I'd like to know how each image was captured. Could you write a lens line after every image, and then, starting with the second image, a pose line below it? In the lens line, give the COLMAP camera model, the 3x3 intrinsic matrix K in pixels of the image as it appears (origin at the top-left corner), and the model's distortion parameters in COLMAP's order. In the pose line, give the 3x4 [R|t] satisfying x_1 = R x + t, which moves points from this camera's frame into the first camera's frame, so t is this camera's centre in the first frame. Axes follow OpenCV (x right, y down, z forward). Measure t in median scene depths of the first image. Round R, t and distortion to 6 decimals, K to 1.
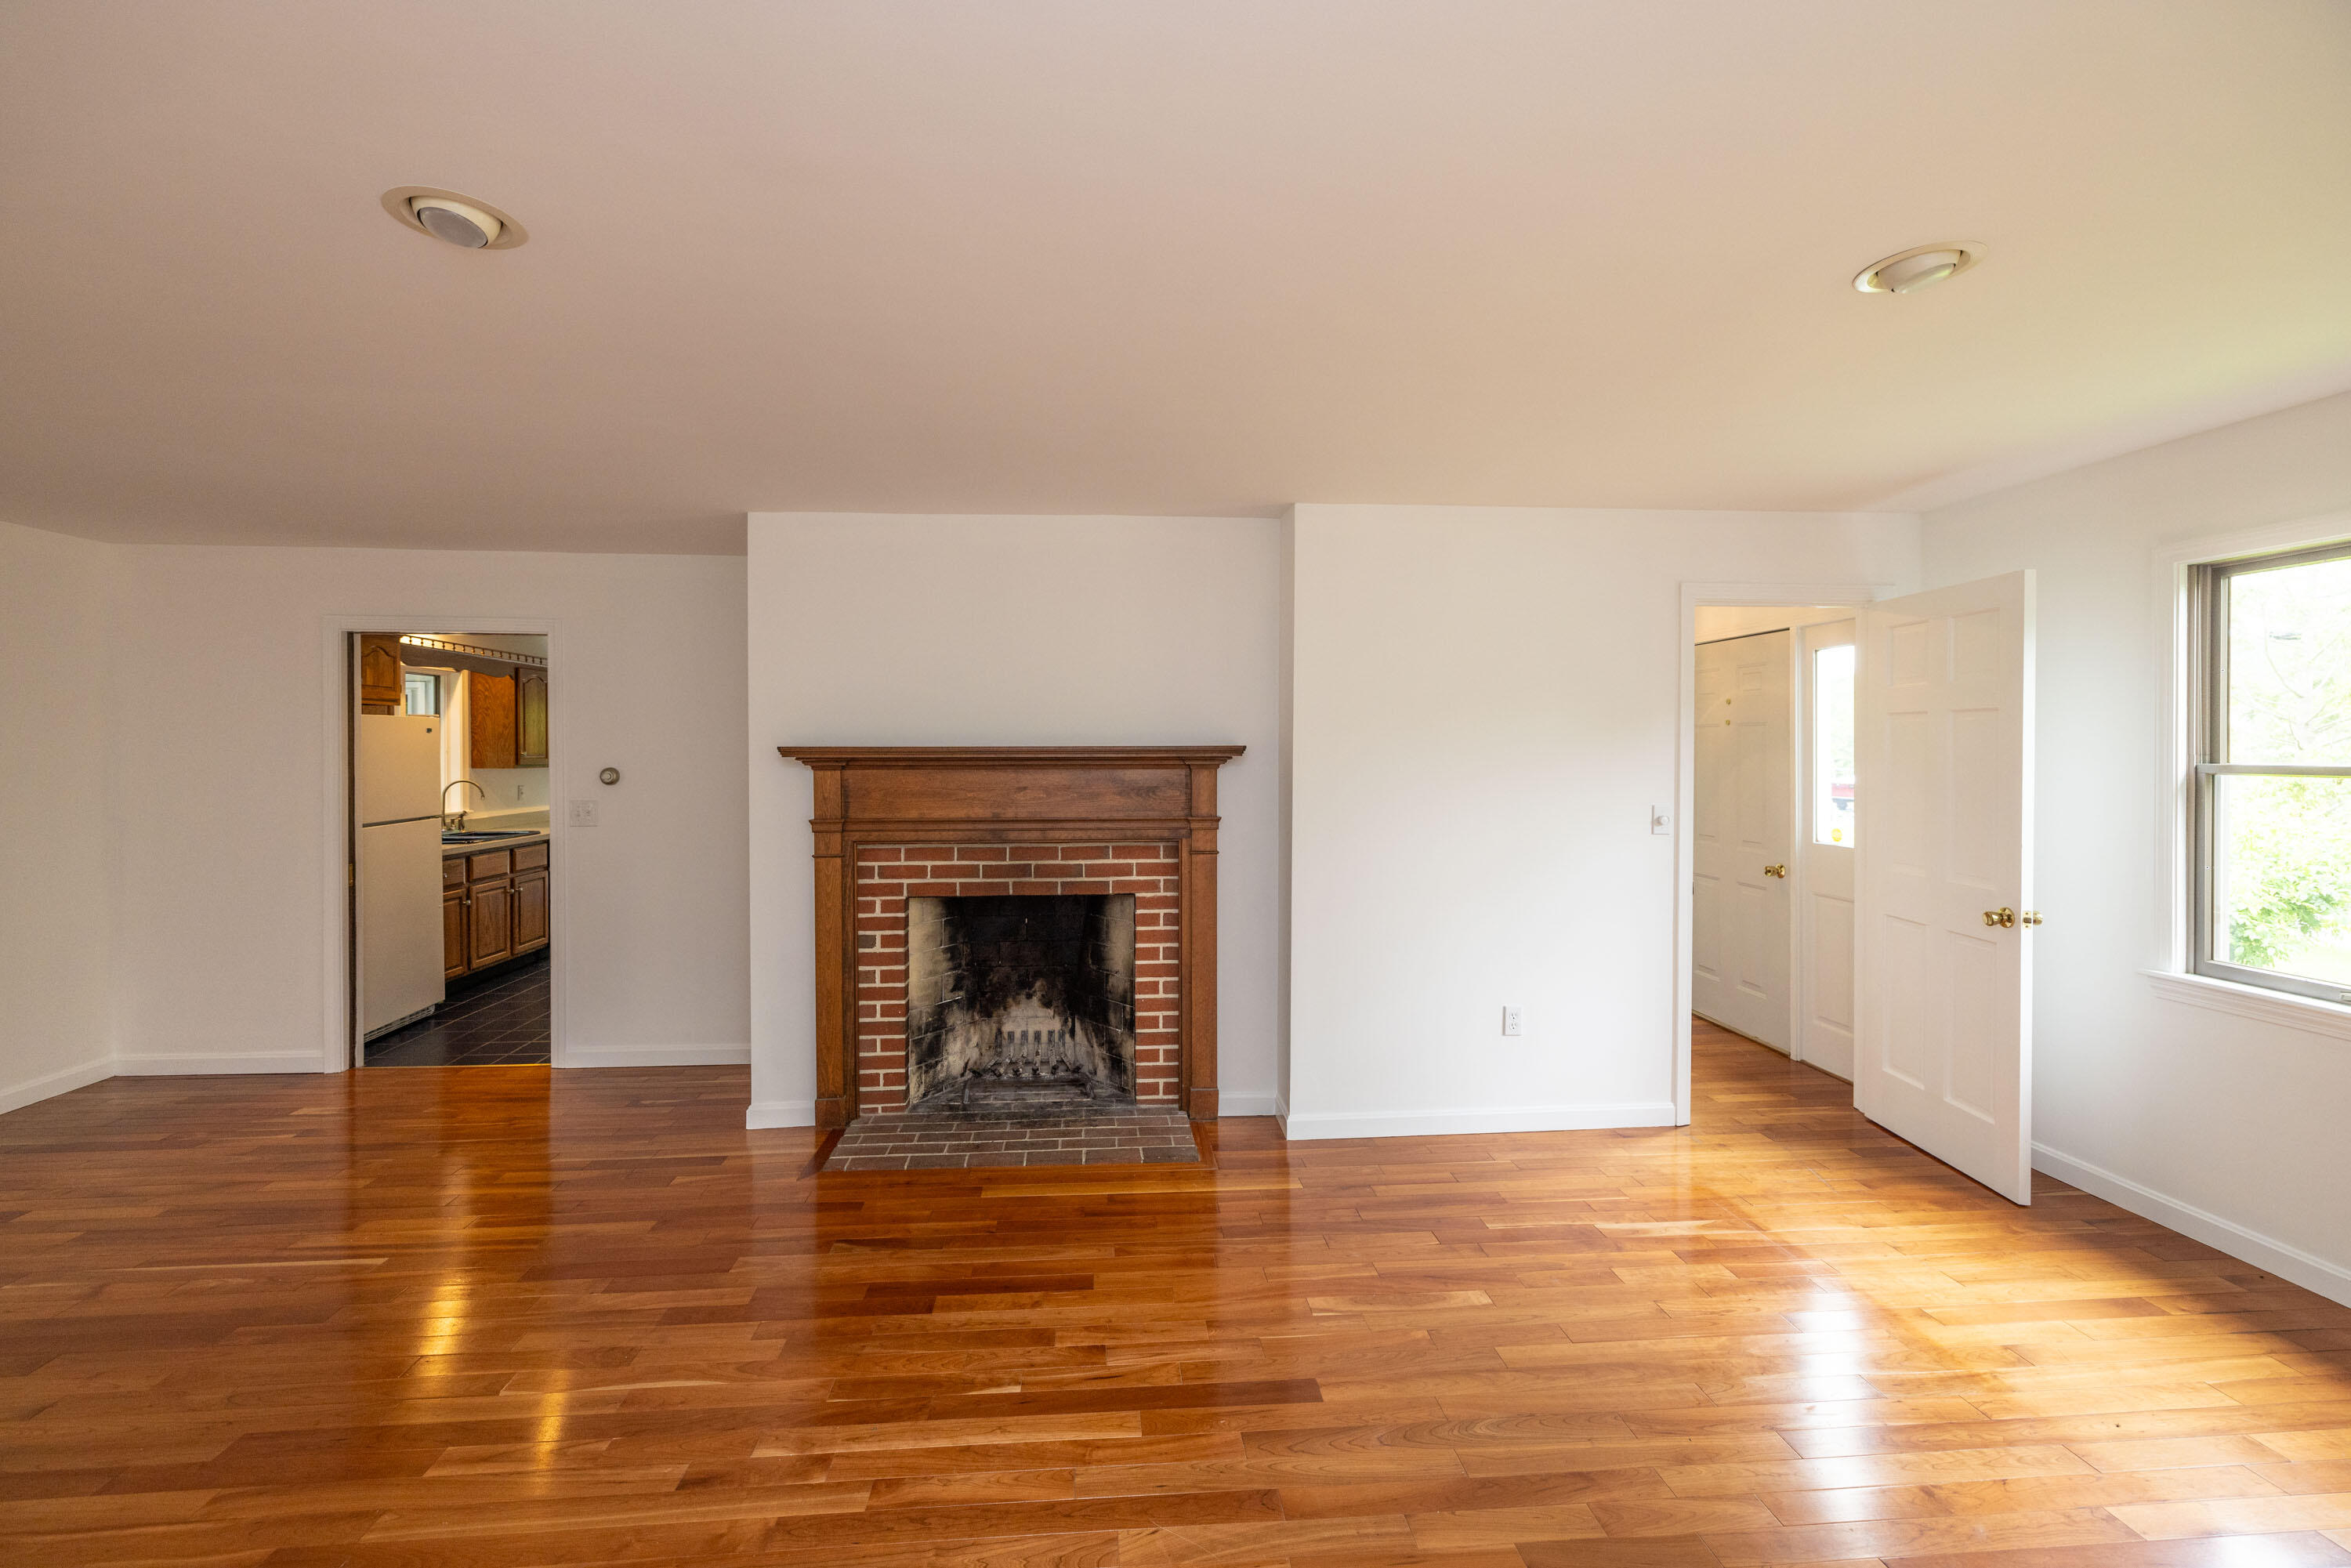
lens RADIAL K [[987.3, 0, 1169.6], [0, 987.3, 763.5], [0, 0, 1]] dist [0.001573, -0.000087]
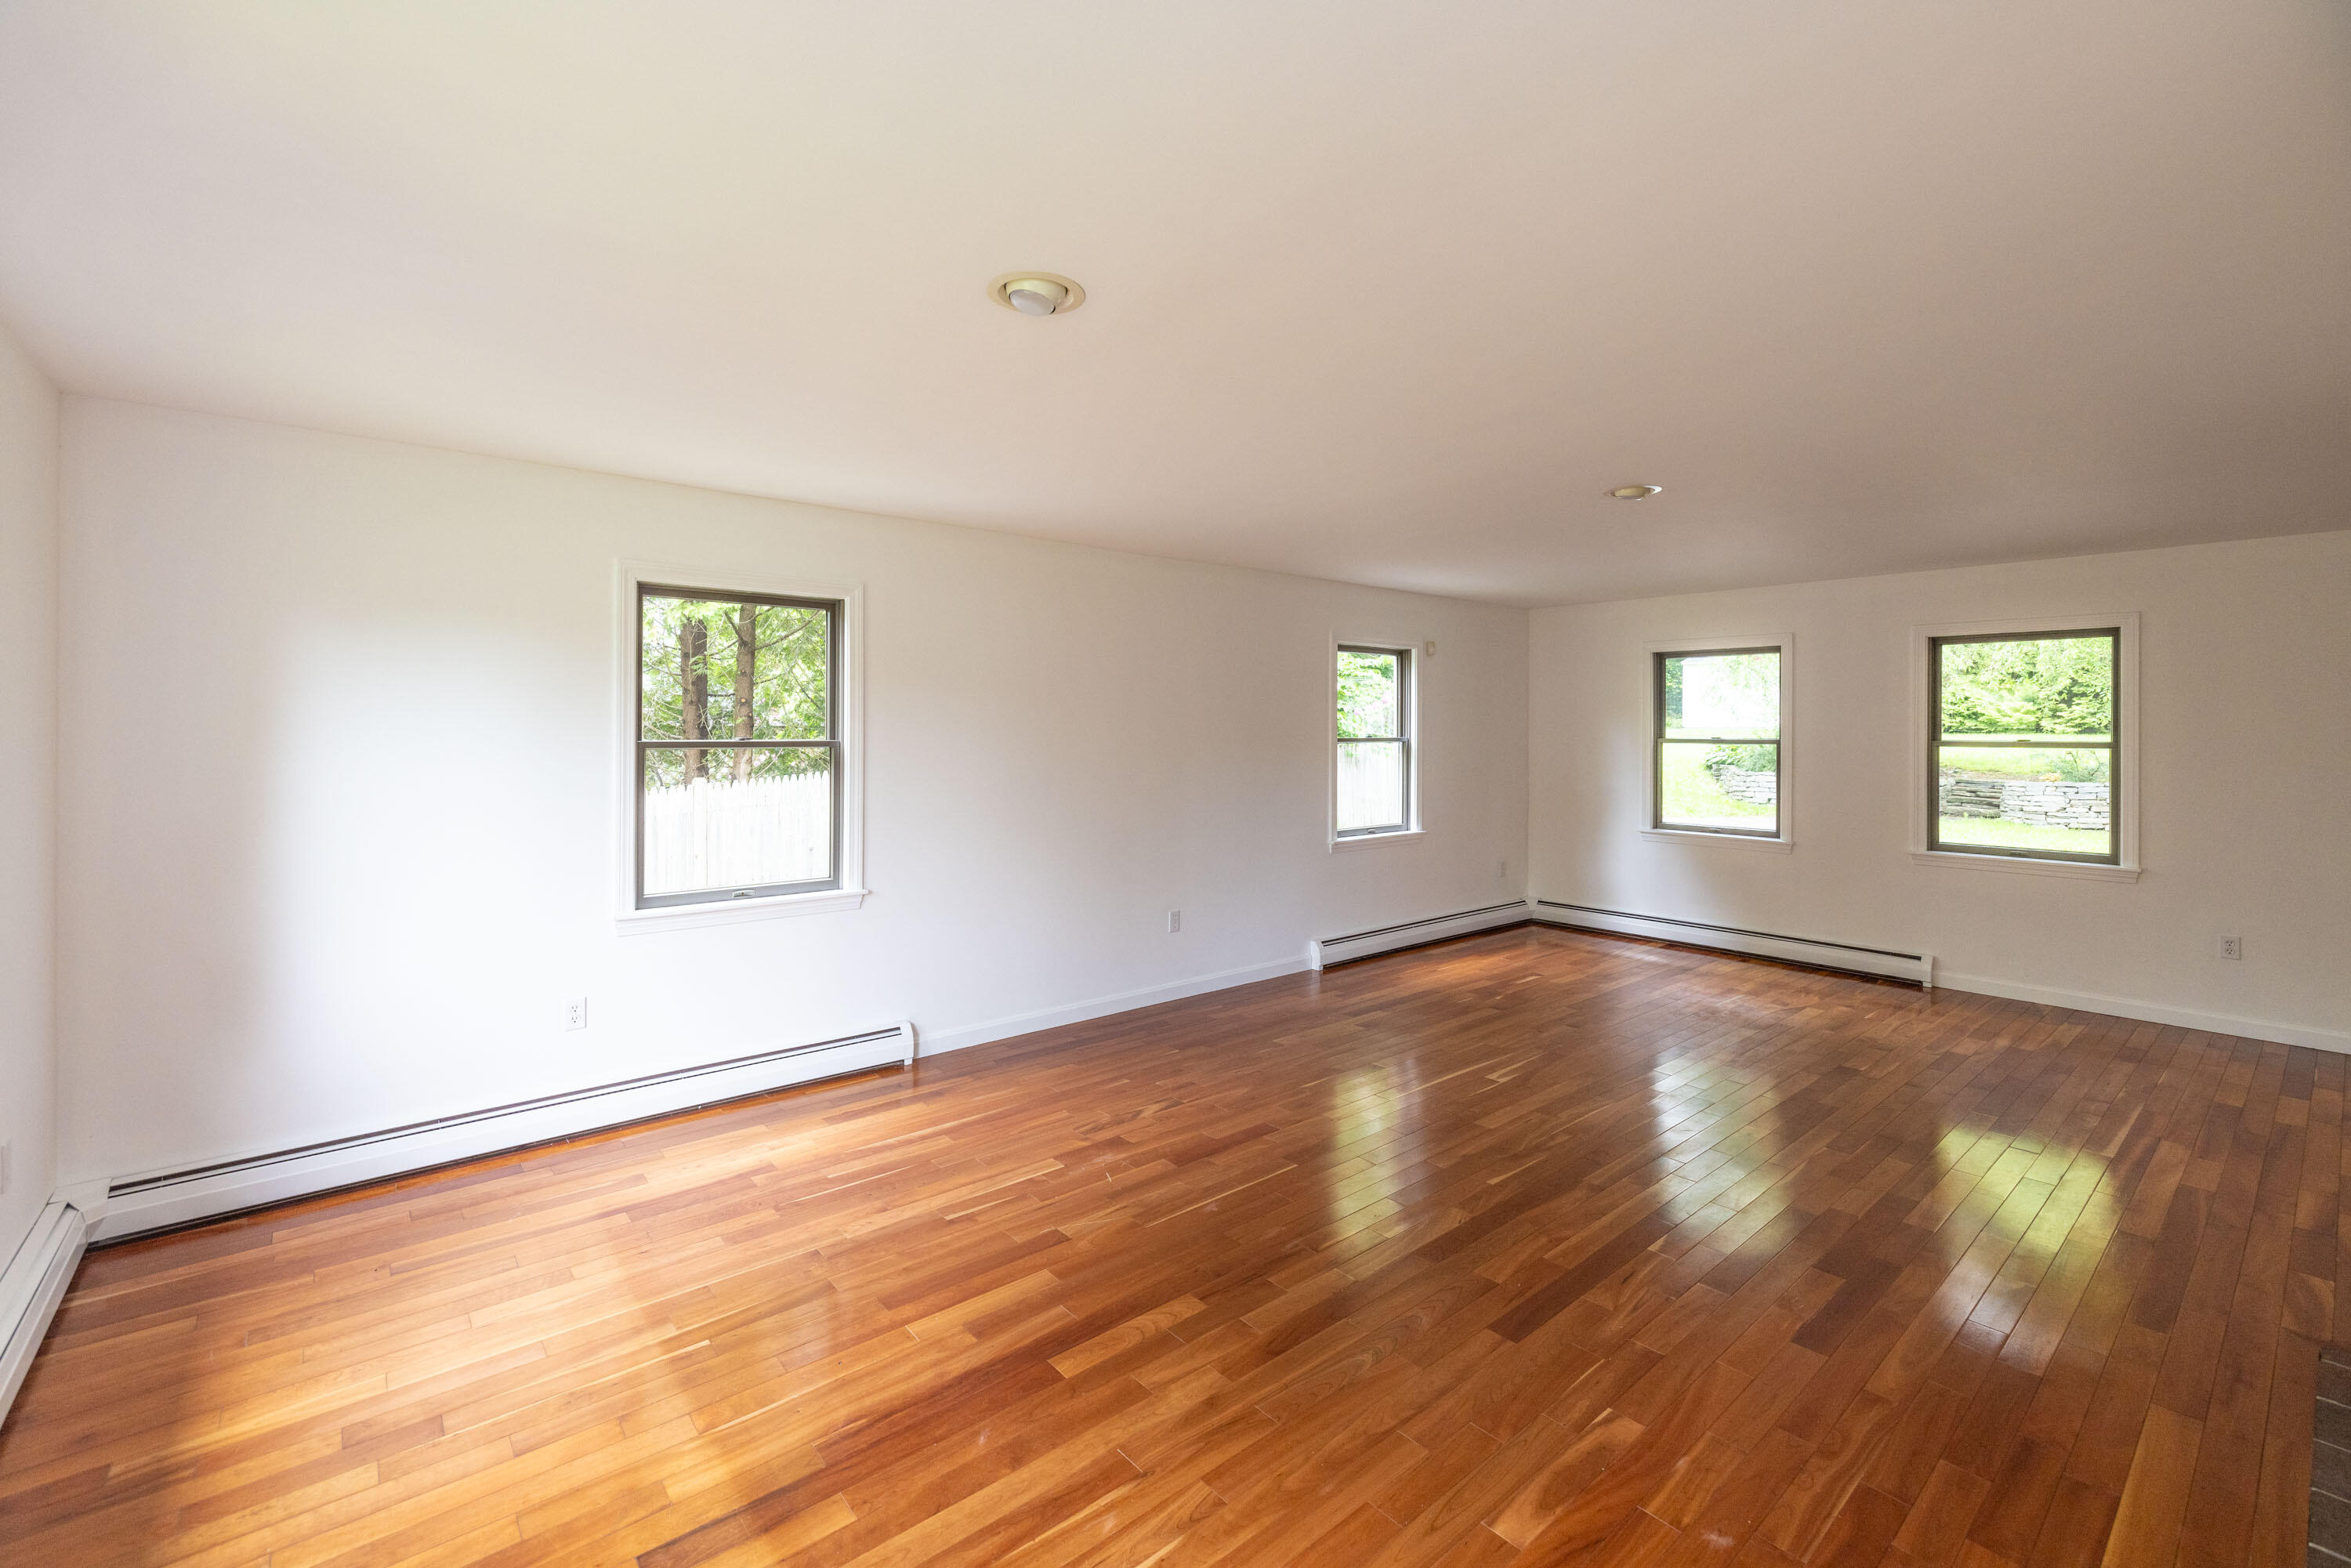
lens RADIAL K [[987.3, 0, 1166.8], [0, 987.3, 724.7], [0, 0, 1]] dist [0.001573, -0.000087]
pose [[-0.814040, -0.004176, -0.580794, 0.610490], [-0.008937, 0.999946, 0.005336, -0.011525], [0.580740, 0.009534, -0.814033, 0.951888]]
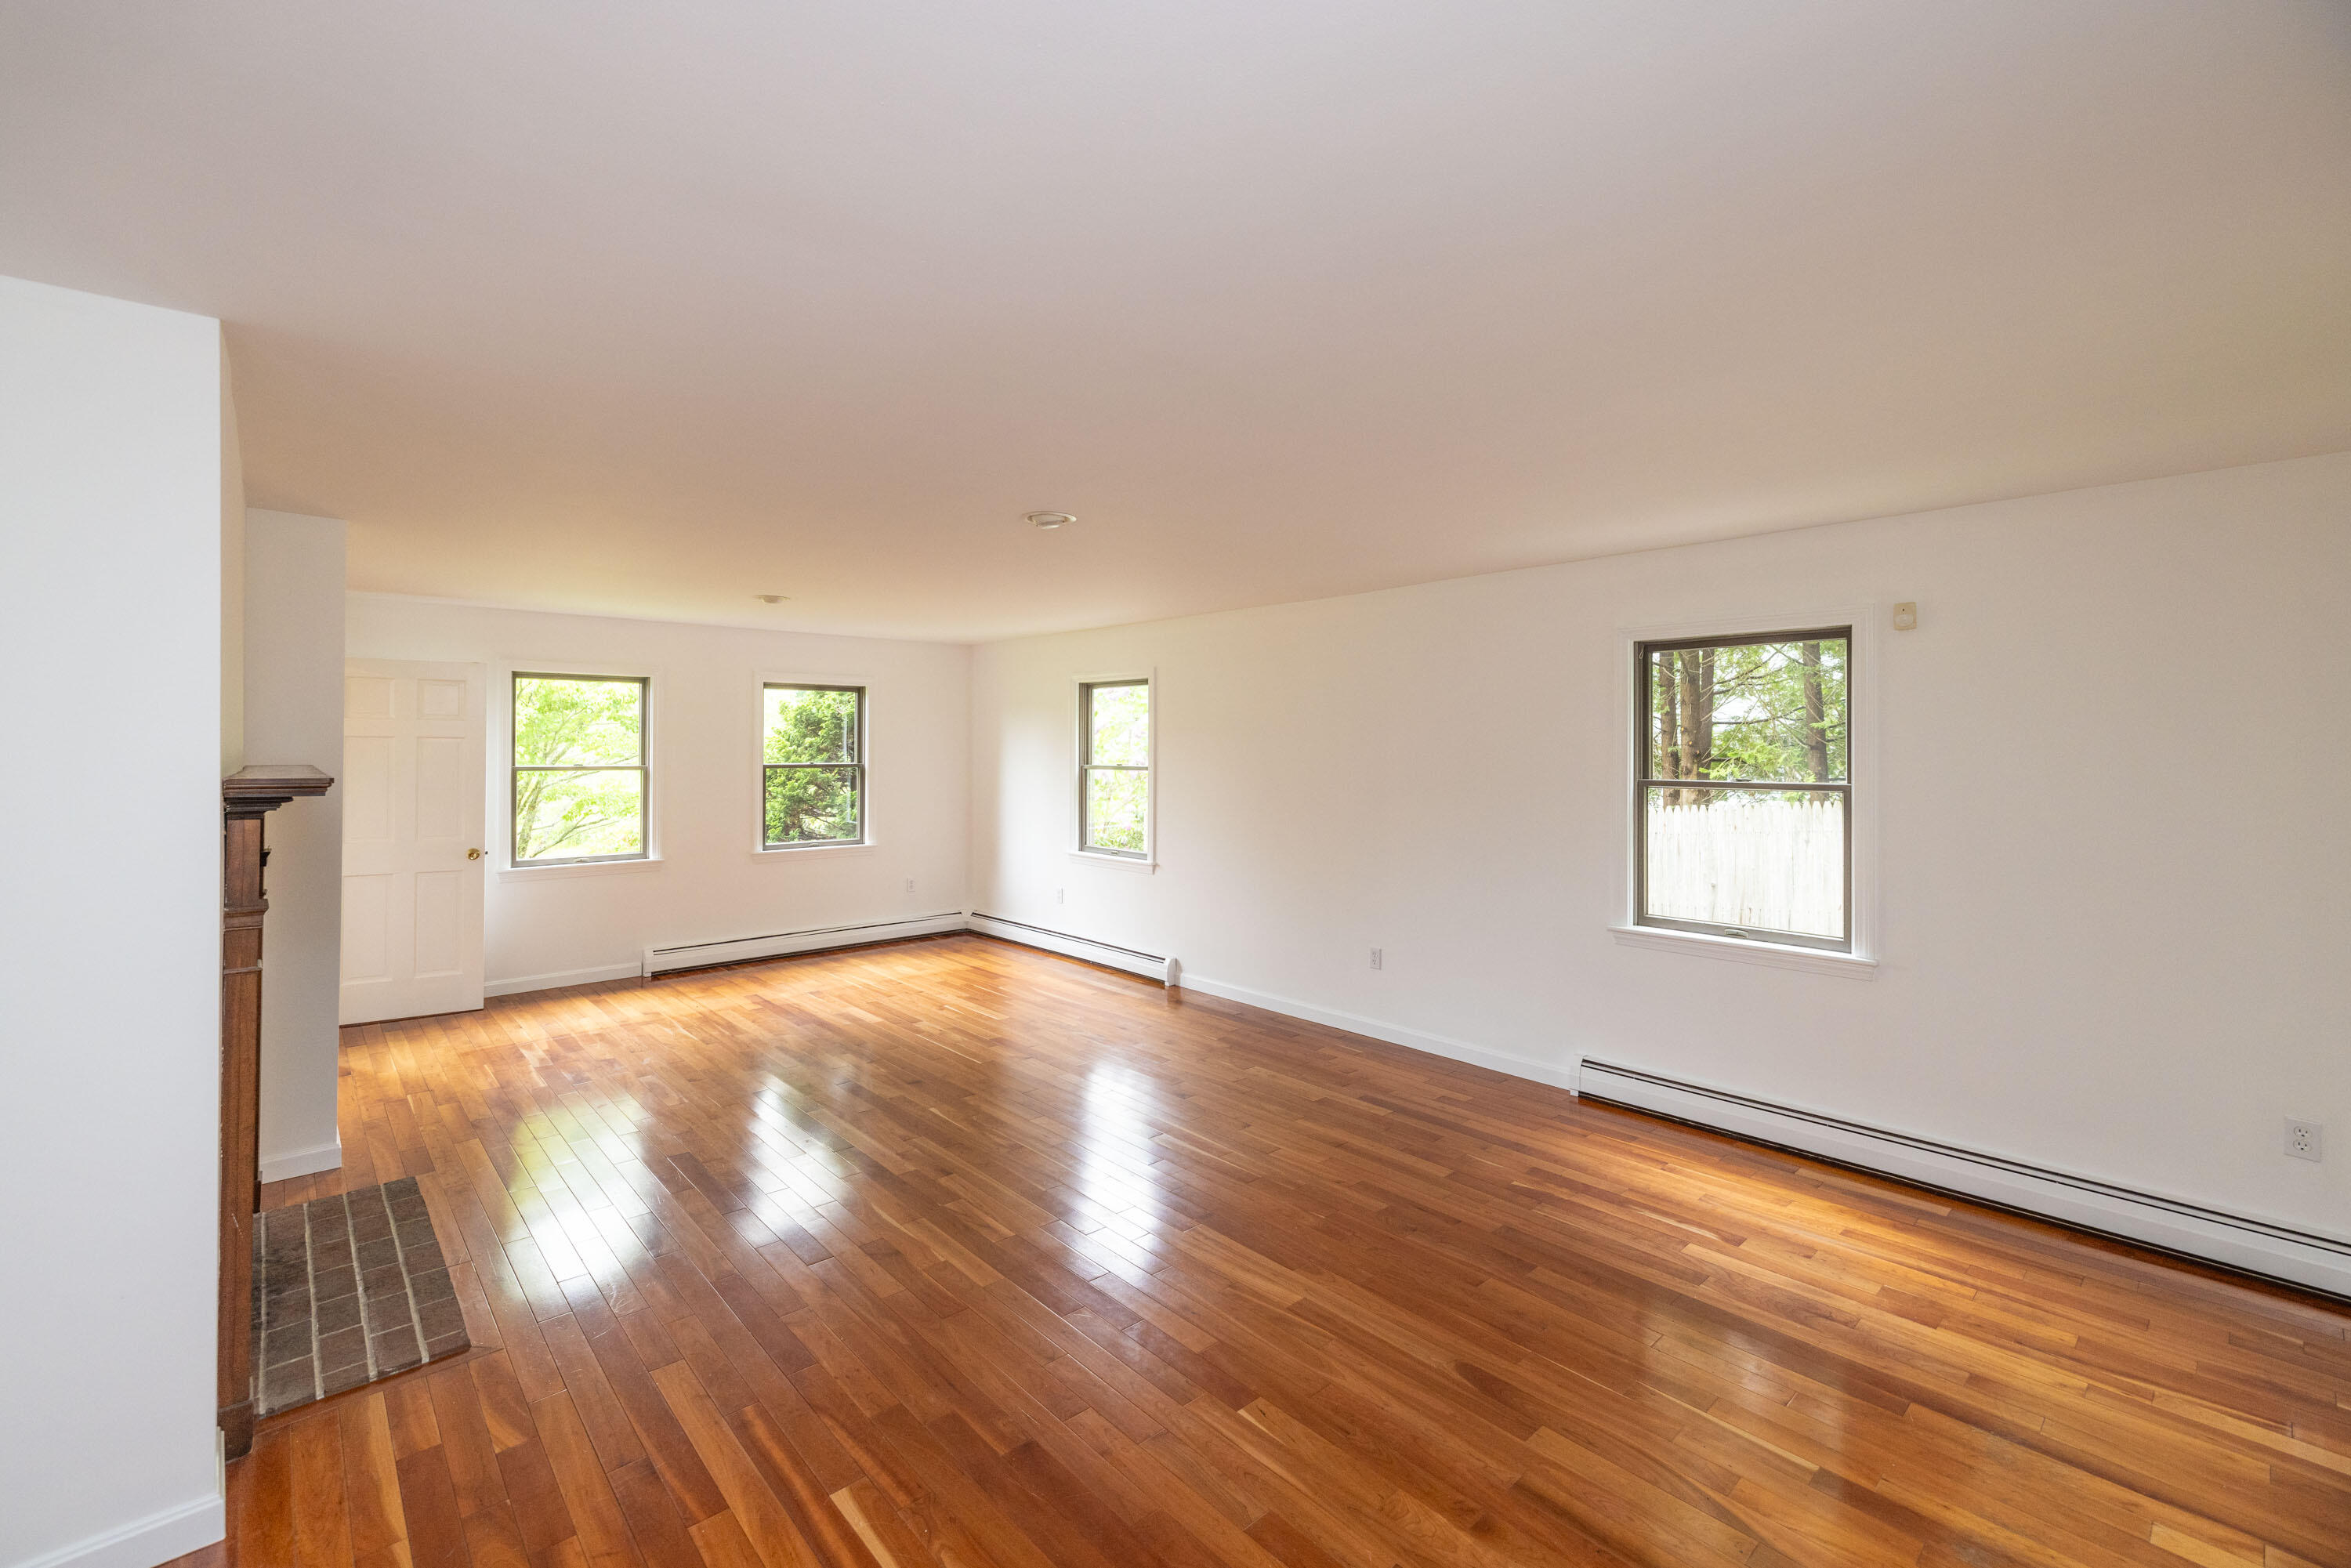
lens RADIAL K [[987.3, 0, 1154.0], [0, 987.3, 761.0], [0, 0, 1]] dist [0.001573, -0.000087]
pose [[-0.605744, -0.011026, 0.795583, -1.089103], [0.008042, 0.999768, 0.019978, -0.031545], [-0.795619, 0.018500, -0.605515, 0.900420]]
